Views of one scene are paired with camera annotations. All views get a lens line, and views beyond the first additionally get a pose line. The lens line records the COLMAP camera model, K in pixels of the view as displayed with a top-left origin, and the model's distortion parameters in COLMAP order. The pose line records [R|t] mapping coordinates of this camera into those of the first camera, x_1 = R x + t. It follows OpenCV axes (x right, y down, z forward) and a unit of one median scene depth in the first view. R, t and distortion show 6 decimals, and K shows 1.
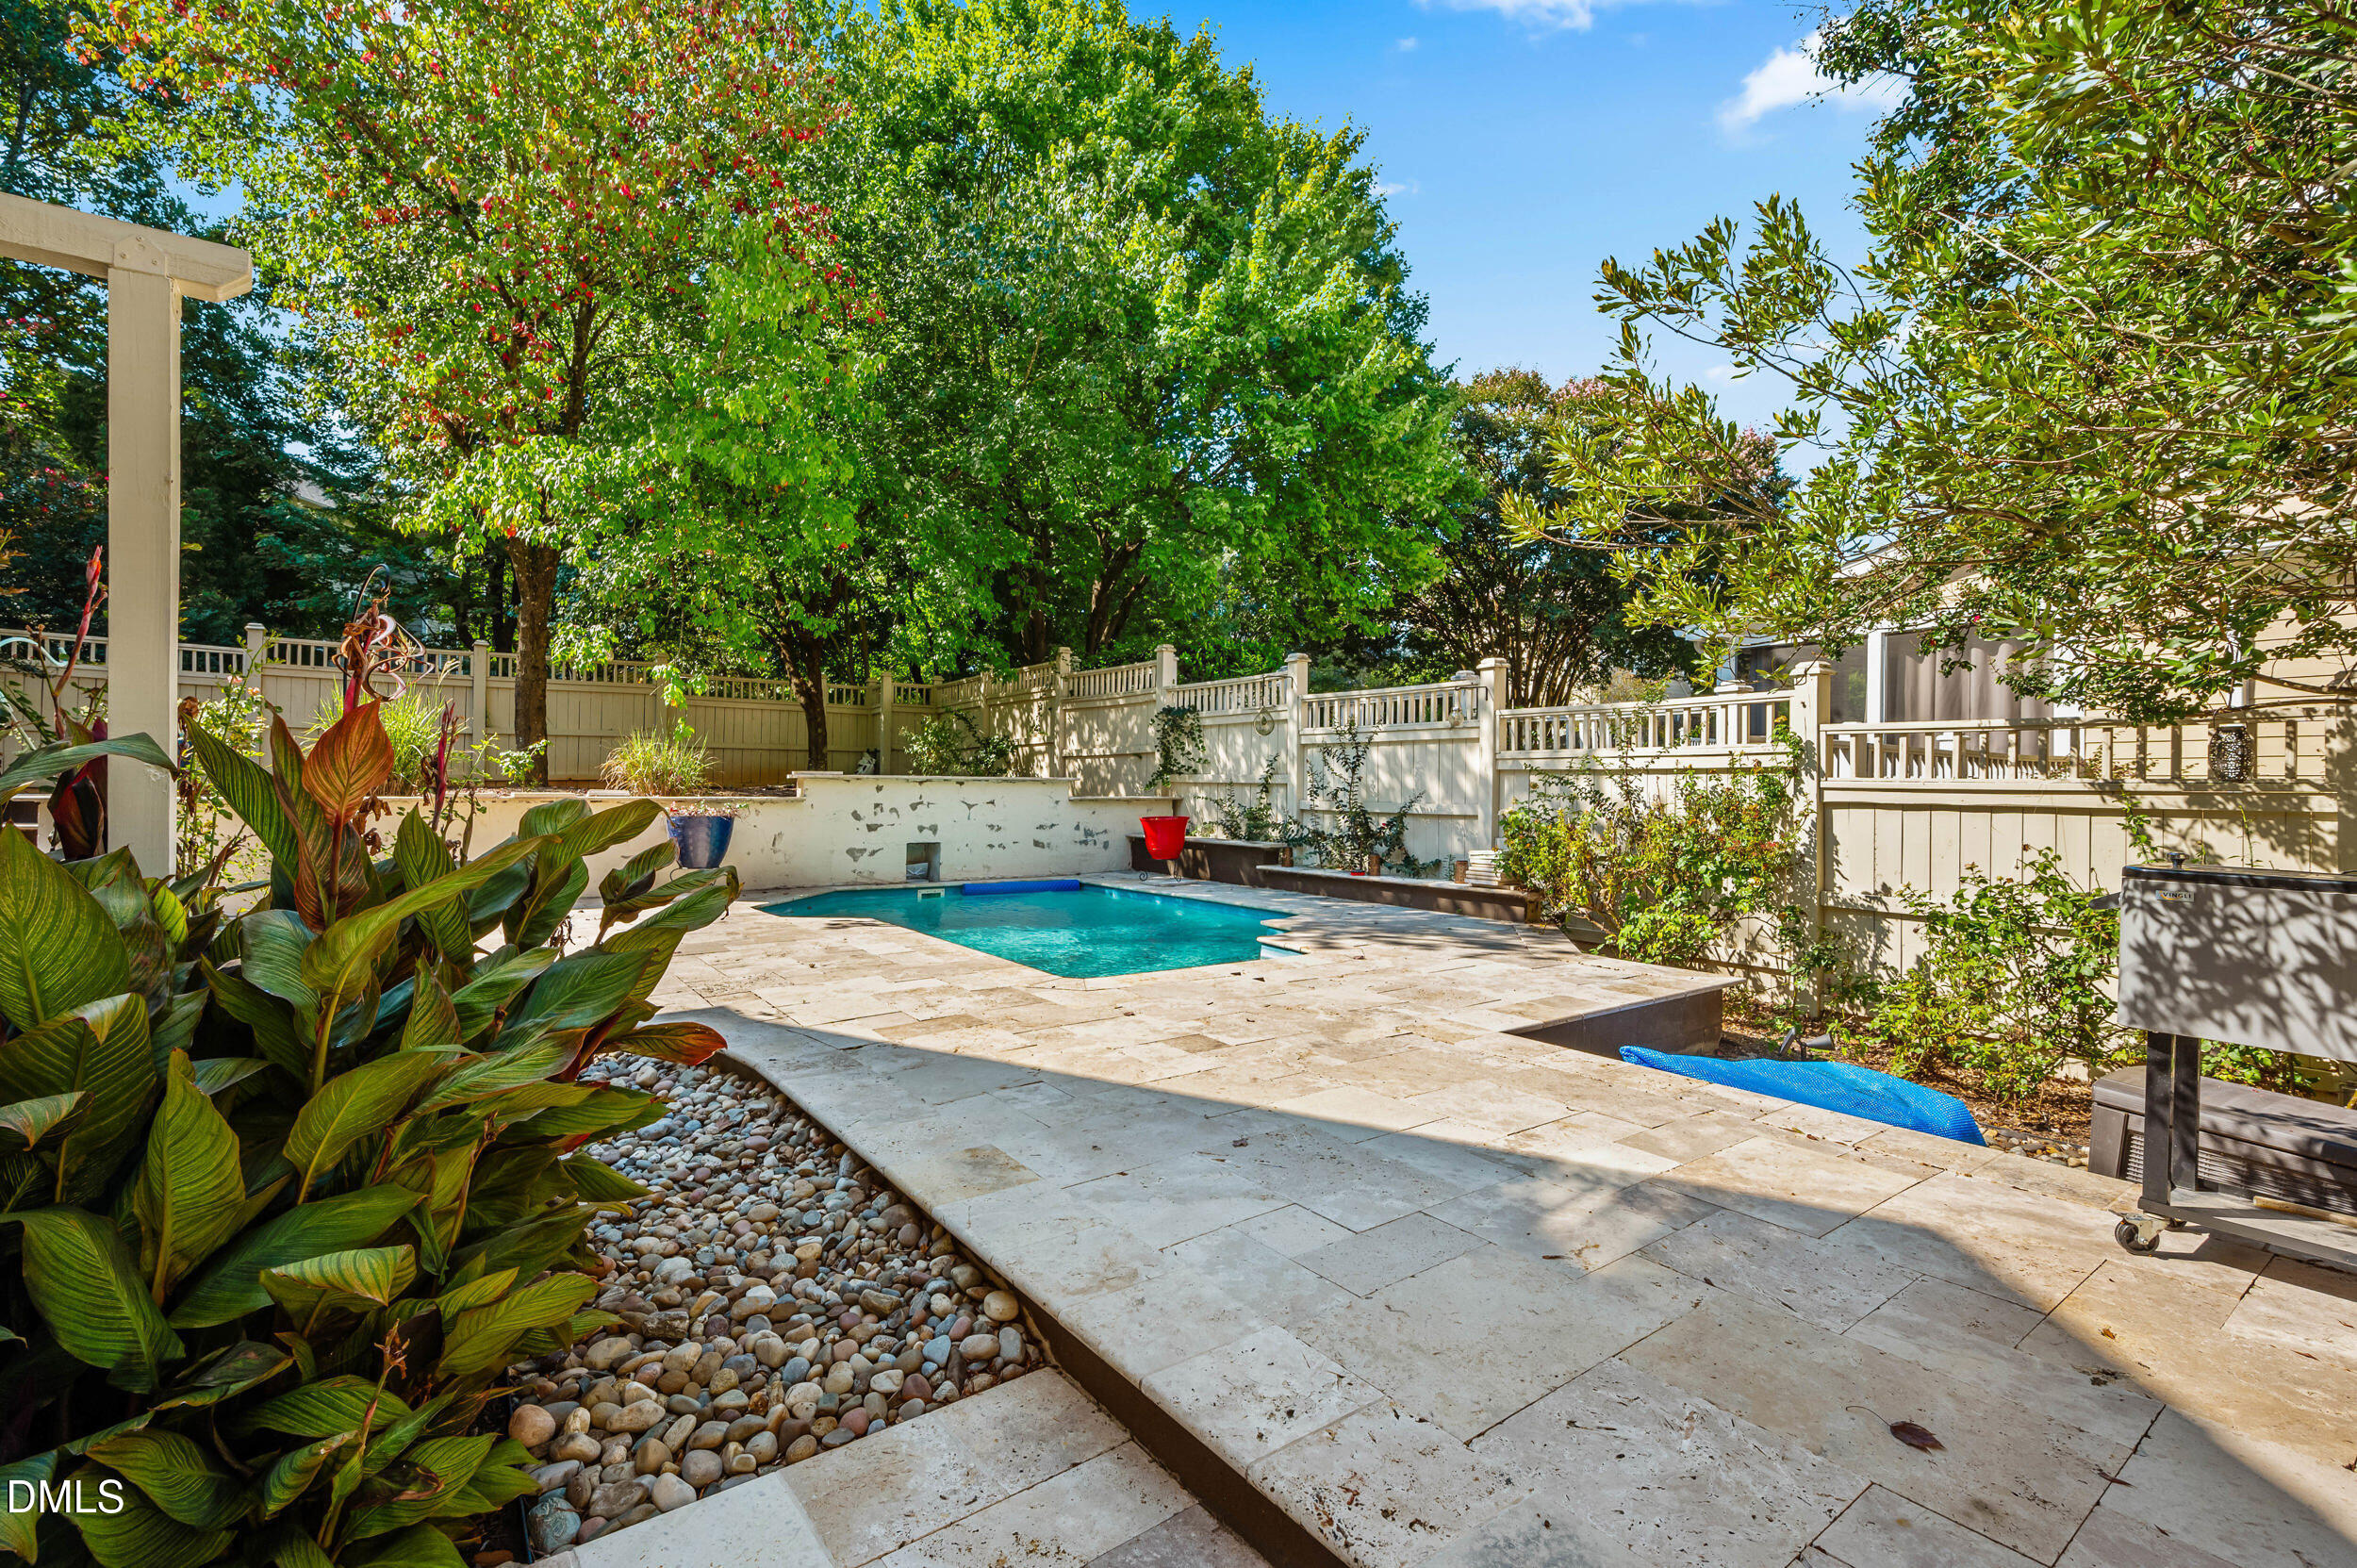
lens RADIAL K [[1034.4, 0, 1136.9], [0, 1034.4, 790.4], [0, 0, 1]] dist [-0.000603, -0.000562]
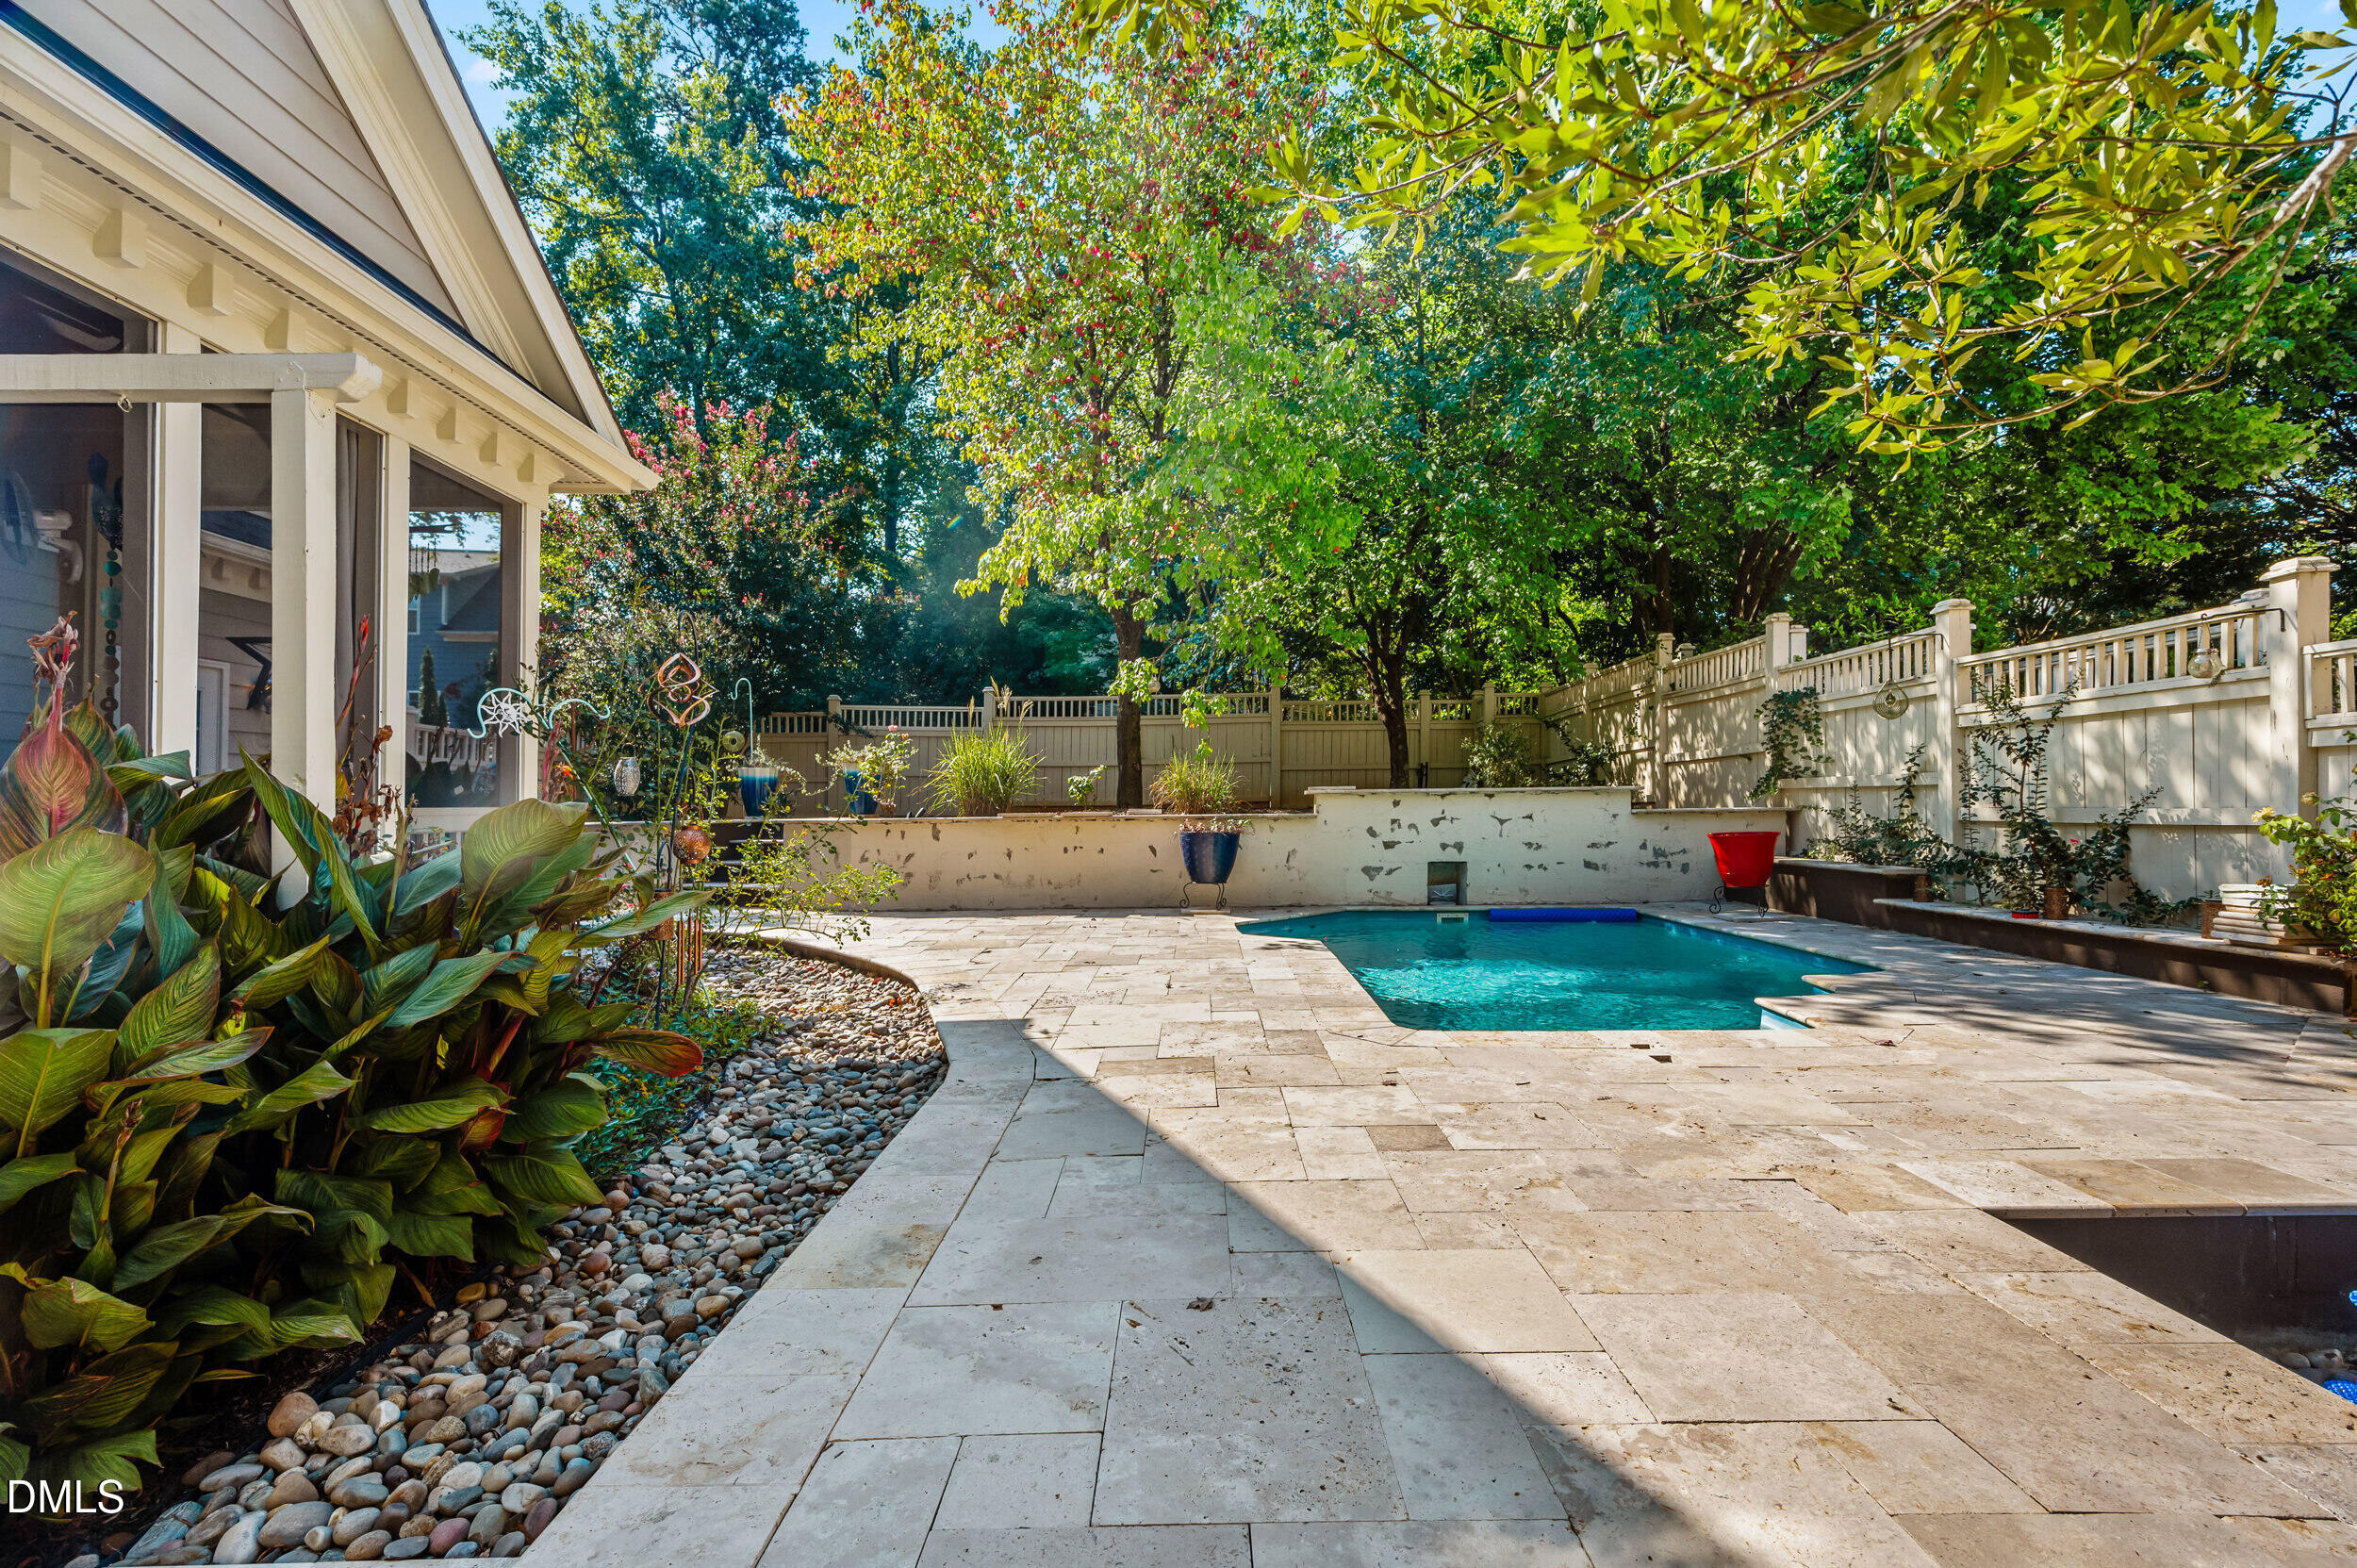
lens RADIAL K [[1034.4, 0, 1178.8], [0, 1034.4, 798.7], [0, 0, 1]] dist [-0.000603, -0.000562]
pose [[0.816800, -0.021919, -0.576505, 0.143166], [0.013988, 0.999737, -0.018193, 0.009279], [0.576752, 0.006796, 0.816891, 0.135675]]
